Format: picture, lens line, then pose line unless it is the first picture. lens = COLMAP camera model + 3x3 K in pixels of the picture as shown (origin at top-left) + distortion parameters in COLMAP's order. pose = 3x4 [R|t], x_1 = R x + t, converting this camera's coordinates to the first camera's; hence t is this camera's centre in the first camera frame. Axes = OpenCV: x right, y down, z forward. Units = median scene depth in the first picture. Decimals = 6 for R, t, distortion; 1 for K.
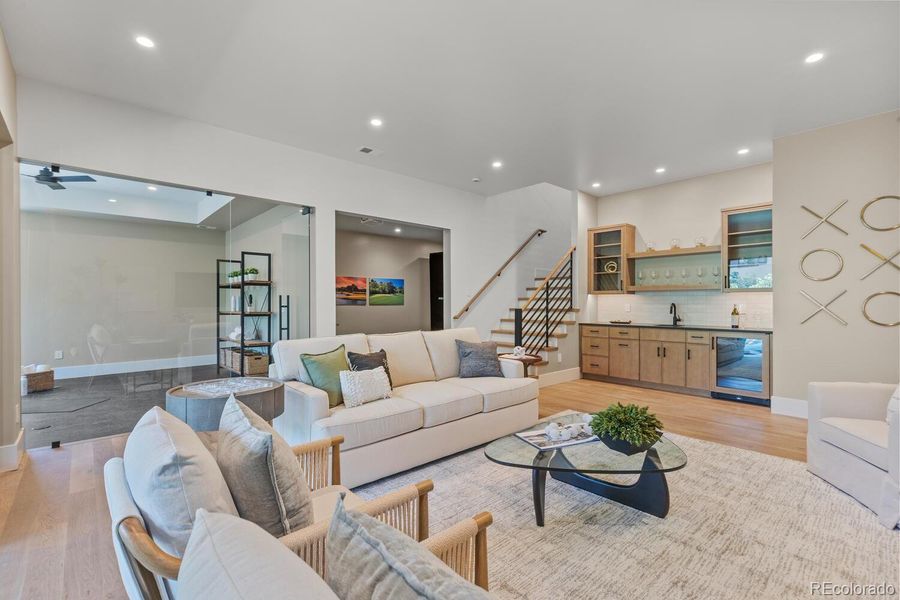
lens RADIAL K [[401.1, 0, 451.4], [0, 401.1, 303.0], [0, 0, 1]] dist [0.001786, -0.001958]
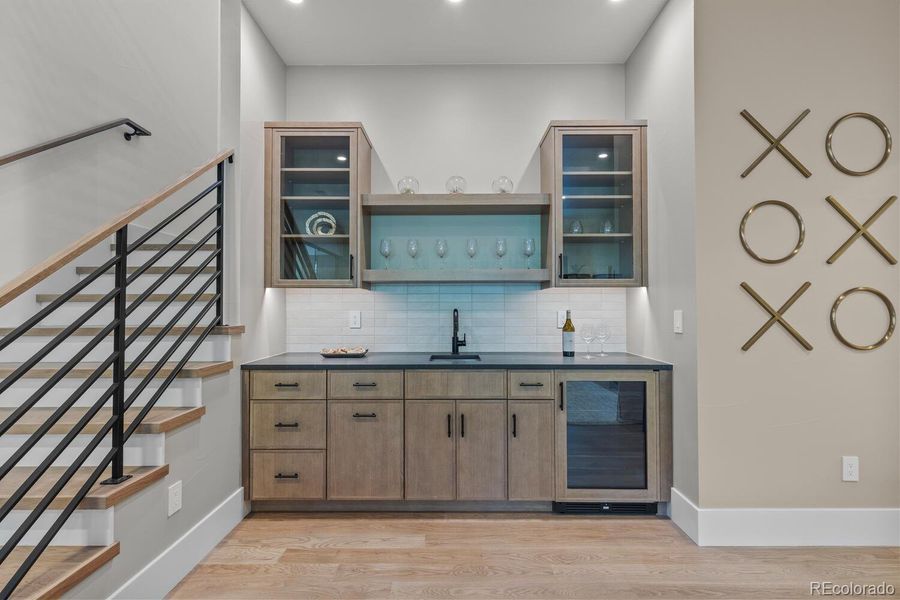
lens RADIAL K [[401.1, 0, 447.7], [0, 401.1, 300.9], [0, 0, 1]] dist [0.001786, -0.001958]
pose [[0.683770, 0.010702, 0.729619, 0.192003], [0.003209, 0.999839, -0.017673, -0.000695], [-0.729690, 0.014425, 0.683626, 0.656129]]
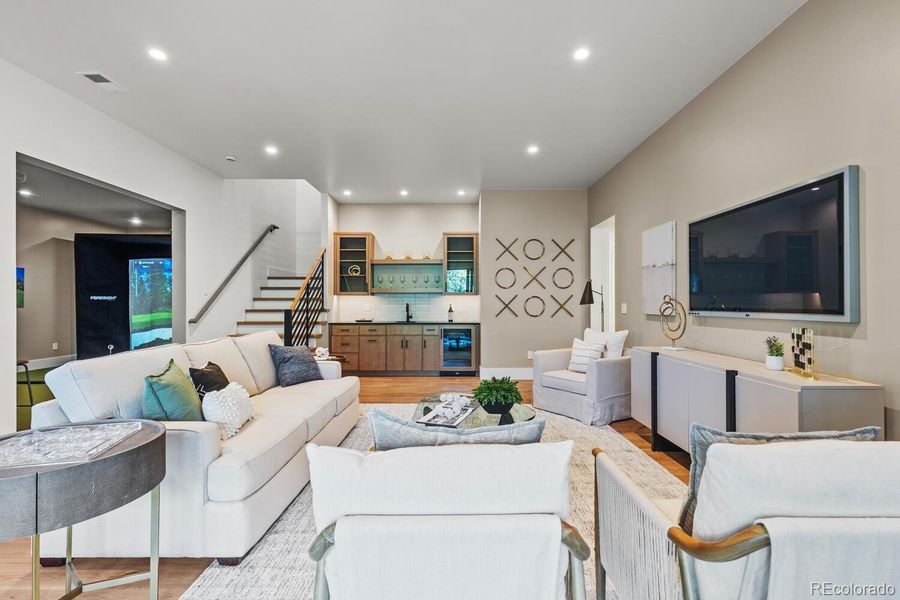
lens RADIAL K [[401.1, 0, 450.3], [0, 401.1, 302.5], [0, 0, 1]] dist [0.001786, -0.001958]
pose [[0.677298, 0.002024, 0.735706, -0.242819], [0.002557, 0.999984, -0.005104, 0.003748], [-0.735704, 0.005338, 0.677282, 0.079217]]
